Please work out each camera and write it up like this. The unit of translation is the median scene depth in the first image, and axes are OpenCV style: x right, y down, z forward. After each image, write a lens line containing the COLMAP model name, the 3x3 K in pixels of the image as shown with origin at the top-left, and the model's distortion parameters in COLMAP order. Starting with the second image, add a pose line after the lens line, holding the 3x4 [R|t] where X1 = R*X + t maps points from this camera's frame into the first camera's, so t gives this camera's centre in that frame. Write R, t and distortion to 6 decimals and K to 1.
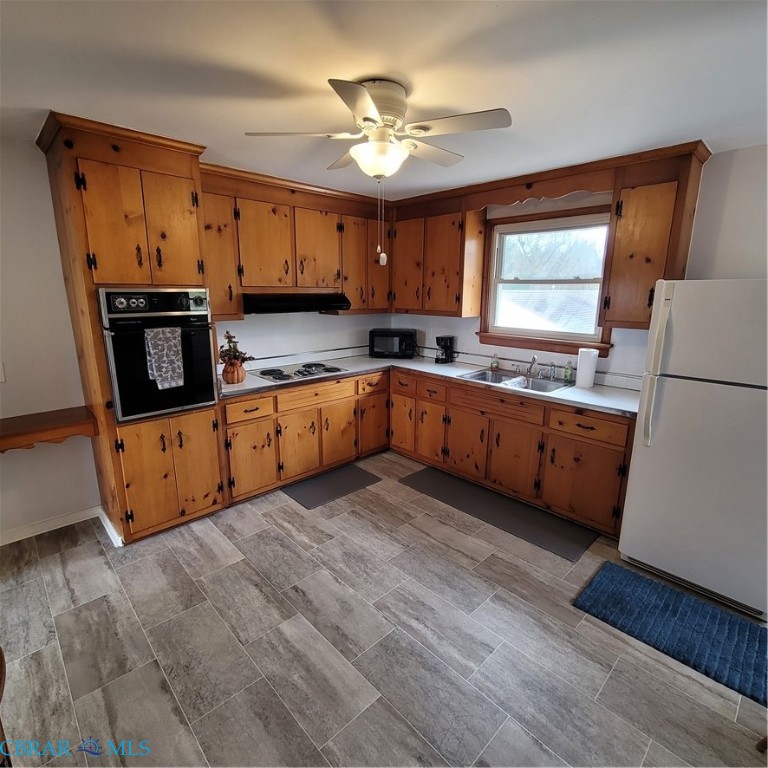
lens RADIAL K [[417.0, 0, 381.3], [0, 417.0, 384.6], [0, 0, 1]] dist [-0.002512, 0.001970]
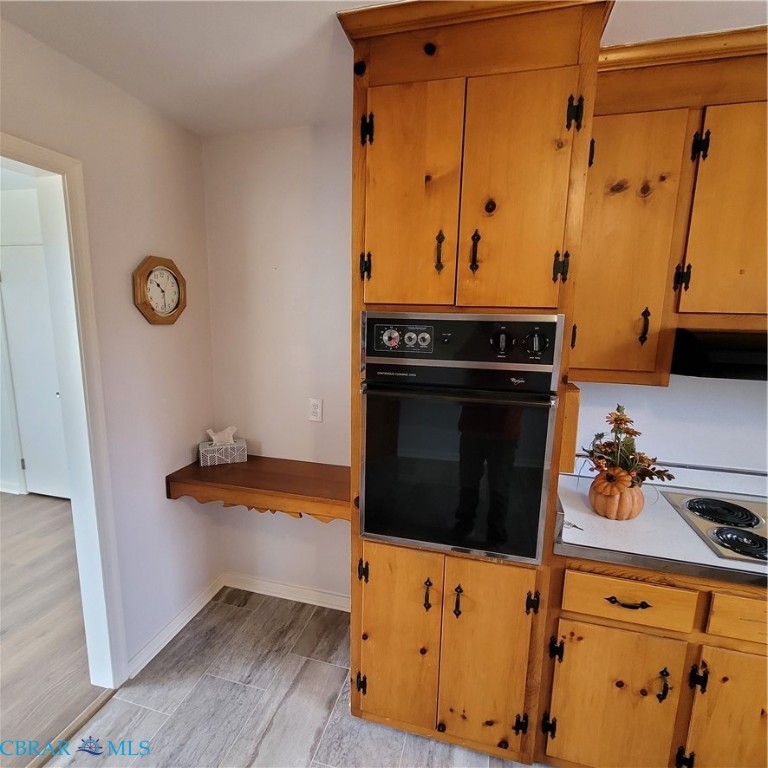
lens RADIAL K [[417.0, 0, 381.3], [0, 417.0, 384.6], [0, 0, 1]] dist [-0.002512, 0.001970]
pose [[0.521215, 0.148373, -0.840429, -0.126343], [-0.206868, 0.977368, 0.044254, -0.125594], [0.827974, 0.150792, 0.540112, 0.557836]]
